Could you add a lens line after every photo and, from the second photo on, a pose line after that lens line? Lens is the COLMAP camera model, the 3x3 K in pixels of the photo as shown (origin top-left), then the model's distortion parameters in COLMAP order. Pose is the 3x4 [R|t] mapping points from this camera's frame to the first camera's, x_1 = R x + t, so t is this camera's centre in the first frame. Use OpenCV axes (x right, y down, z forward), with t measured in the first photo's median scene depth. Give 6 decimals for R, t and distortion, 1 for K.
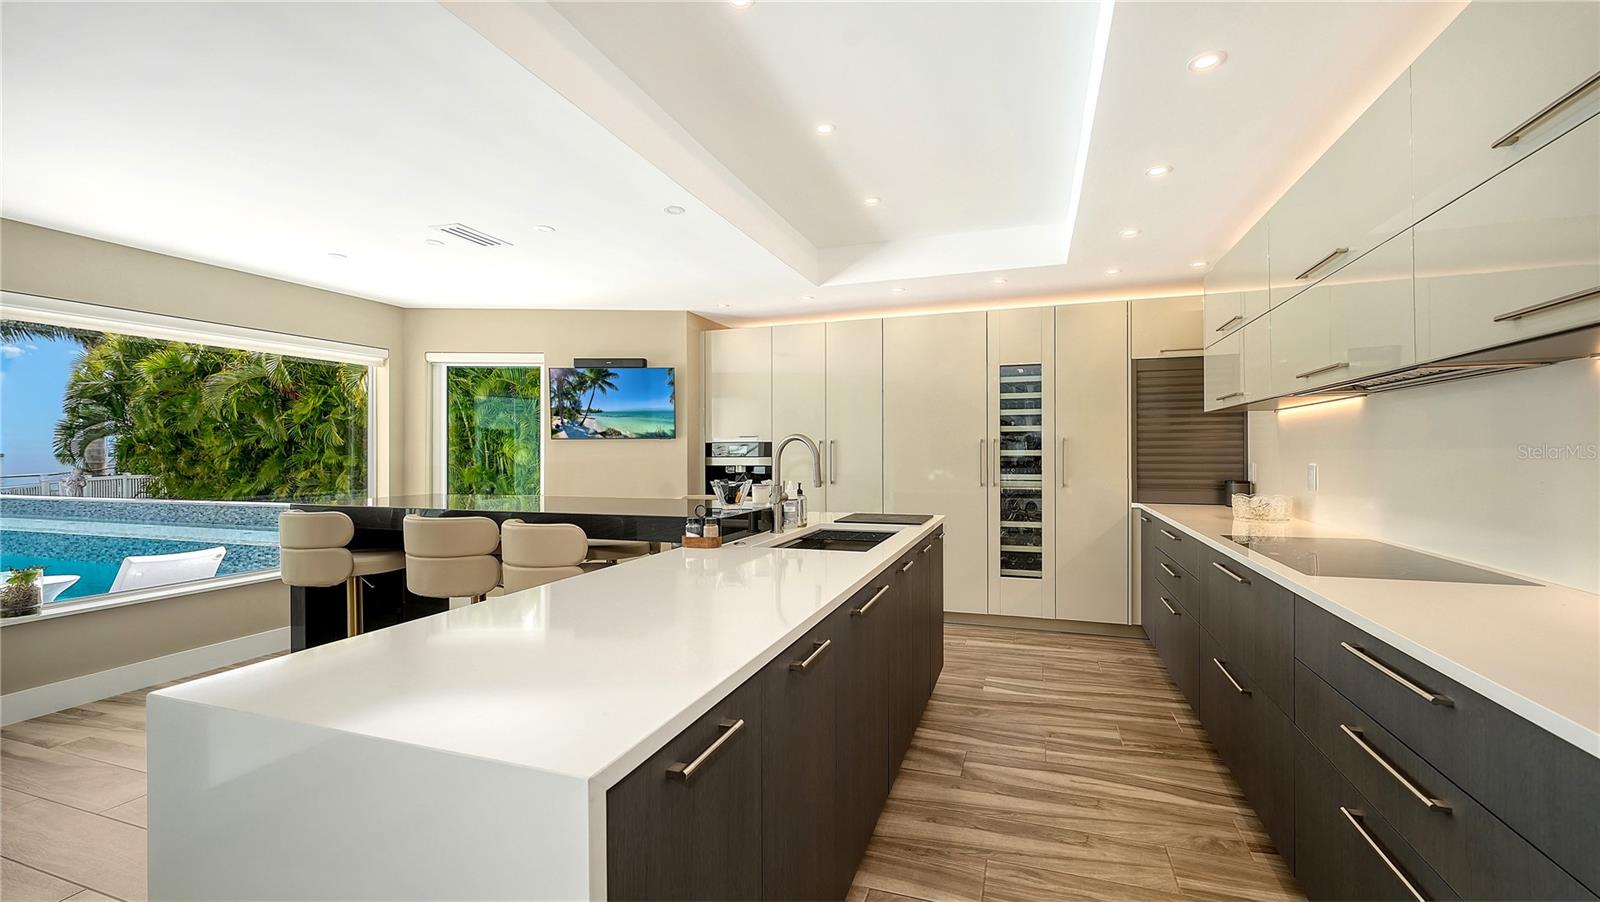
lens RADIAL K [[635.2, 0, 836.1], [0, 635.2, 453.5], [0, 0, 1]] dist [0.014526, 0.000162]
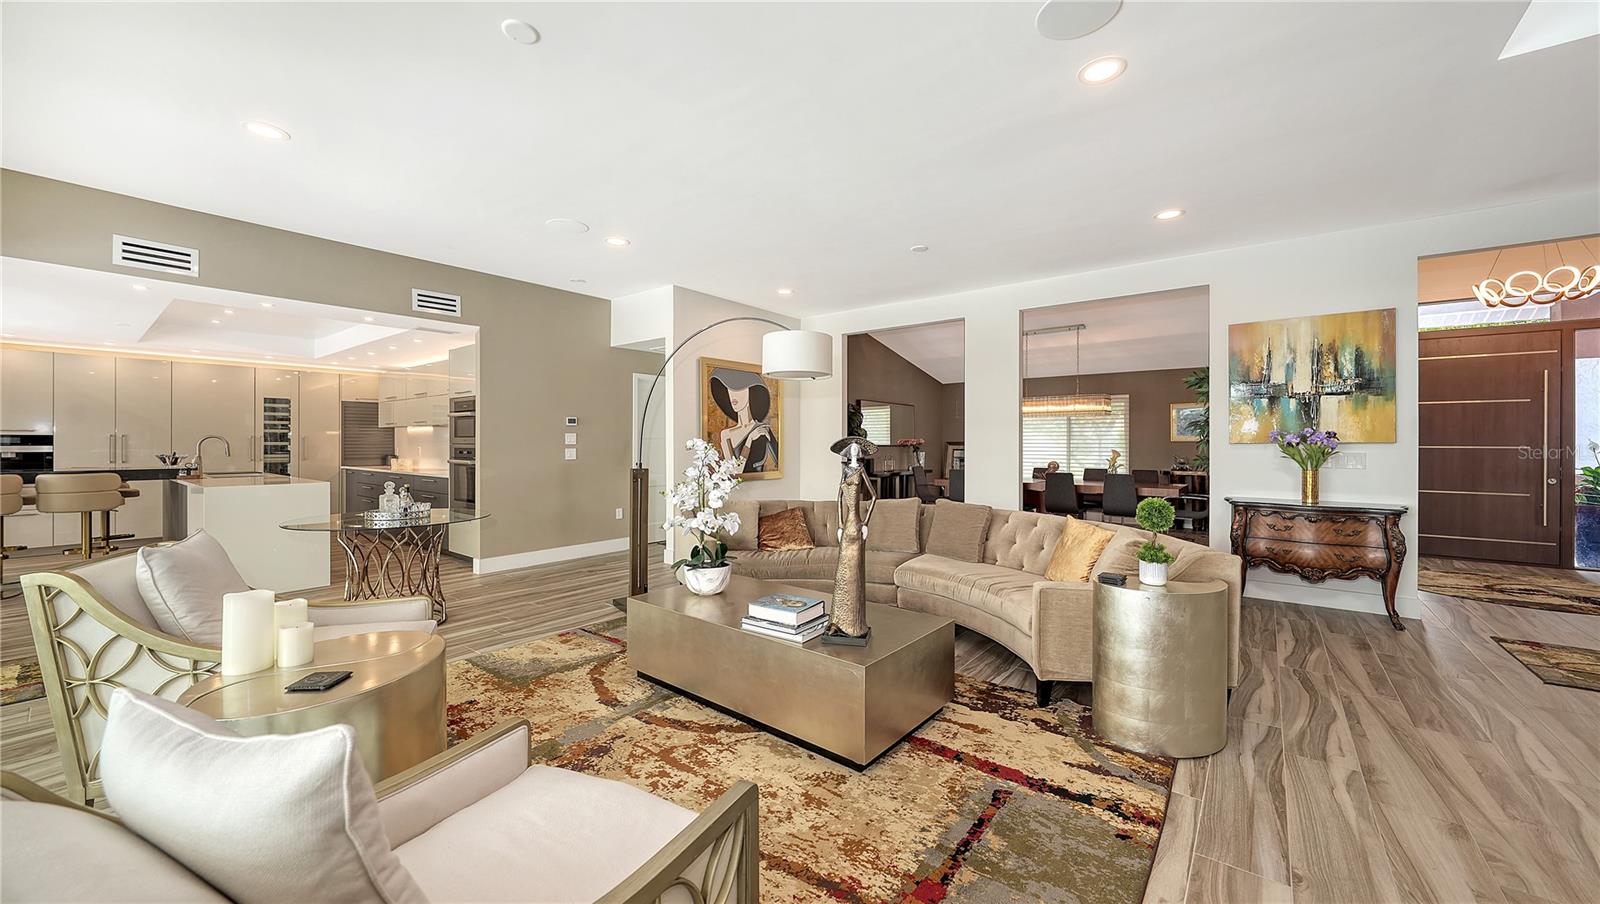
lens RADIAL K [[584.5, 0, 802.3], [0, 584.5, 446.0], [0, 0, 1]] dist [-0.003540, -0.000500]
pose [[0.351647, 0.000382, 0.936132, -0.721951], [-0.003230, 0.999994, 0.000805, 0.000236], [-0.936127, -0.003307, 0.351647, -1.003048]]
